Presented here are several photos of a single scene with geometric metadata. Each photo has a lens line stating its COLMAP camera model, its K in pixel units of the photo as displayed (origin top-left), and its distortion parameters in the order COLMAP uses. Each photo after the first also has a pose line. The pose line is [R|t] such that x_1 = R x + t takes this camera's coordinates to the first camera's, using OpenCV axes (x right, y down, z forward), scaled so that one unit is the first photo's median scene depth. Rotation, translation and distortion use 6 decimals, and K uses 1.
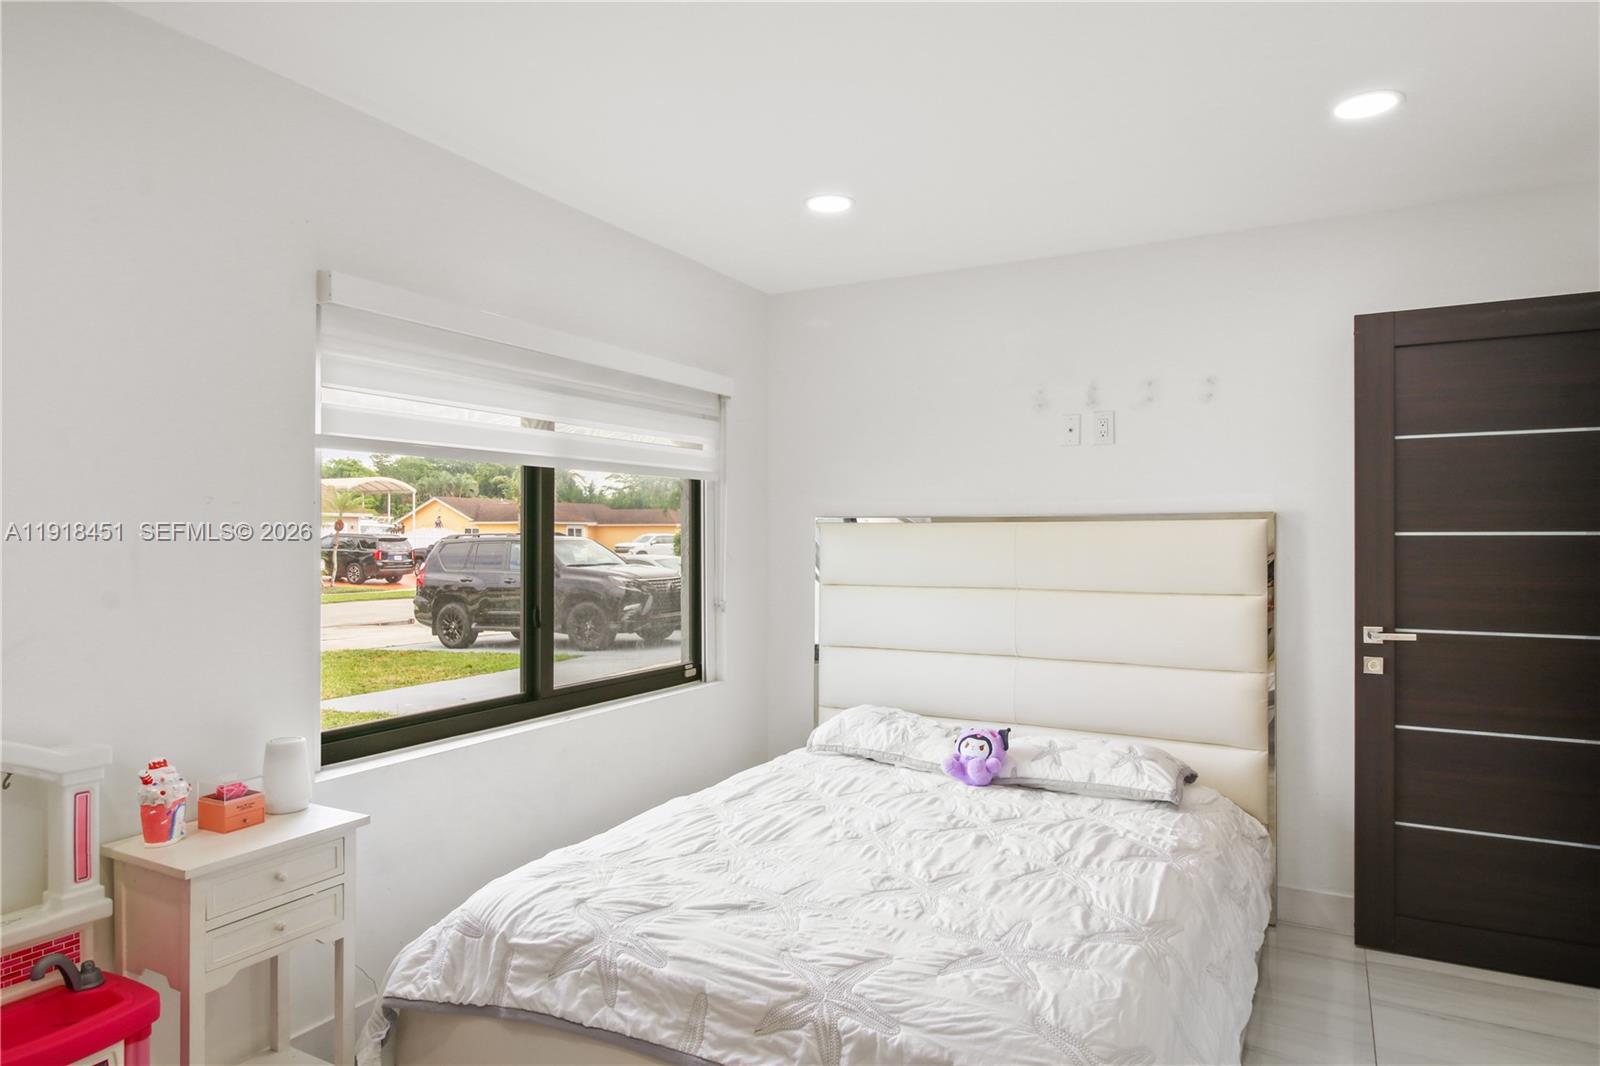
lens RADIAL K [[955.5, 0, 797.7], [0, 955.5, 534.7], [0, 0, 1]] dist [0.005412, 0.000633]
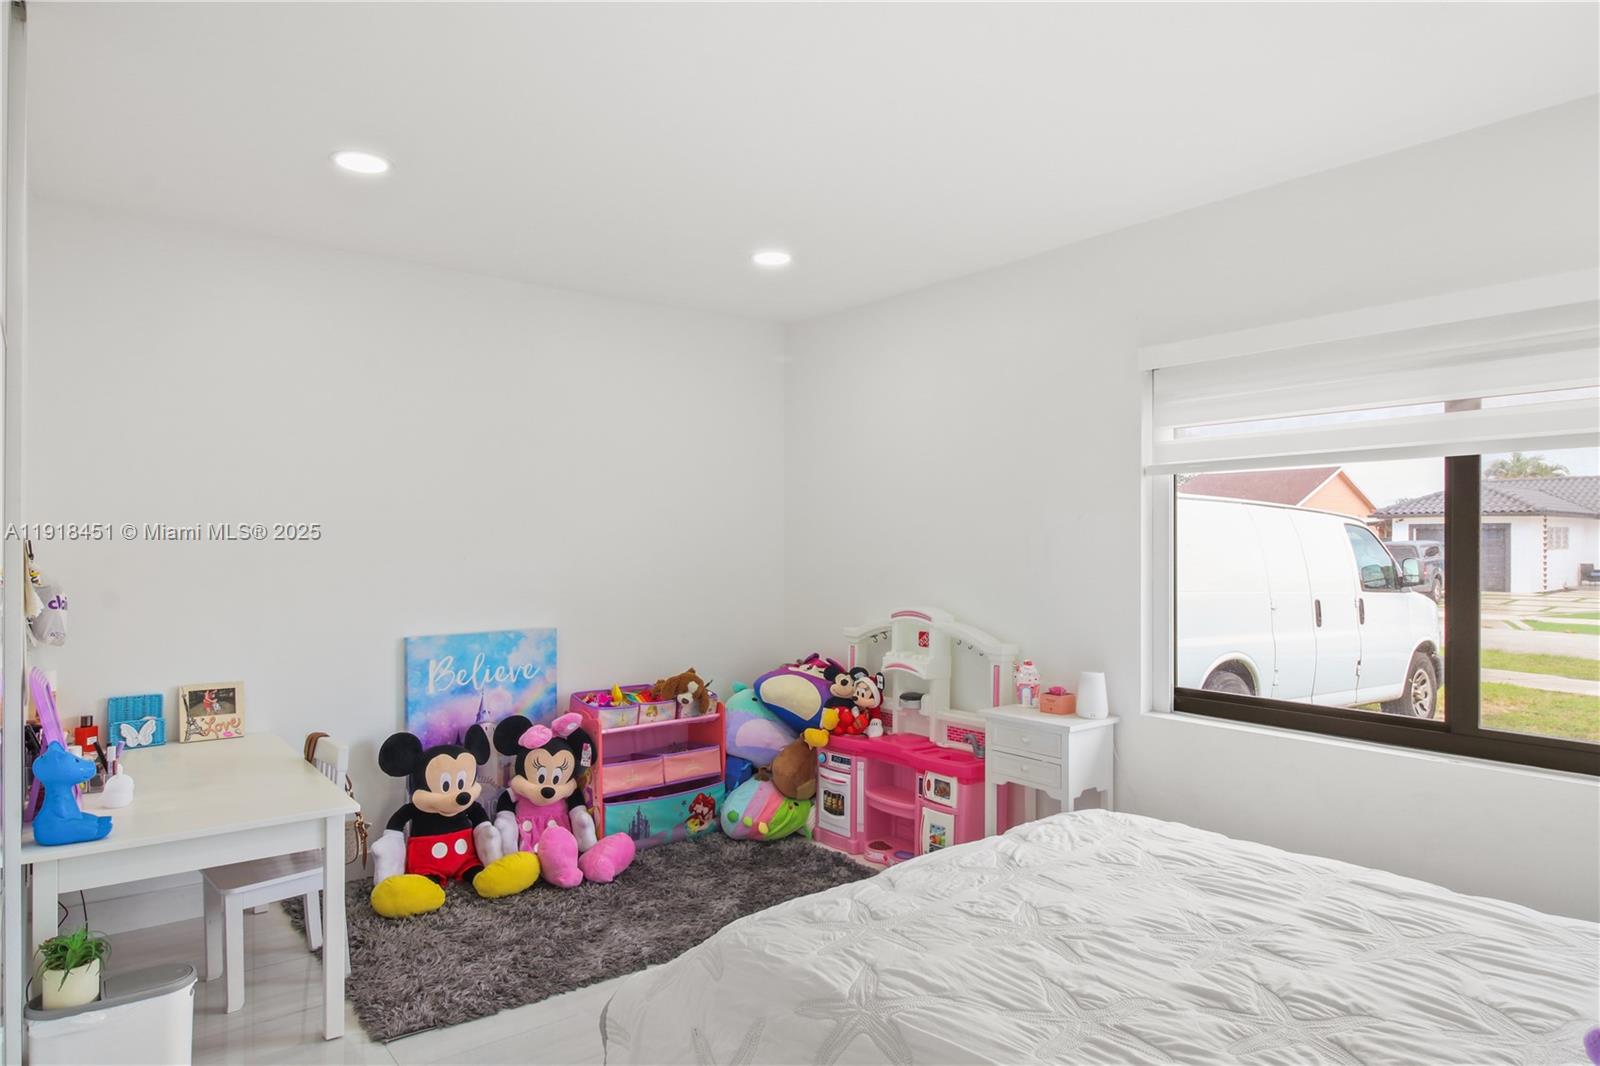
lens RADIAL K [[955.5, 0, 797.5], [0, 955.5, 539.0], [0, 0, 1]] dist [0.005412, 0.000633]
pose [[-0.393371, -0.007748, -0.919347, 0.969380], [-0.002749, 0.999970, -0.007251, 0.011789], [0.919376, -0.000325, -0.393380, 1.064941]]
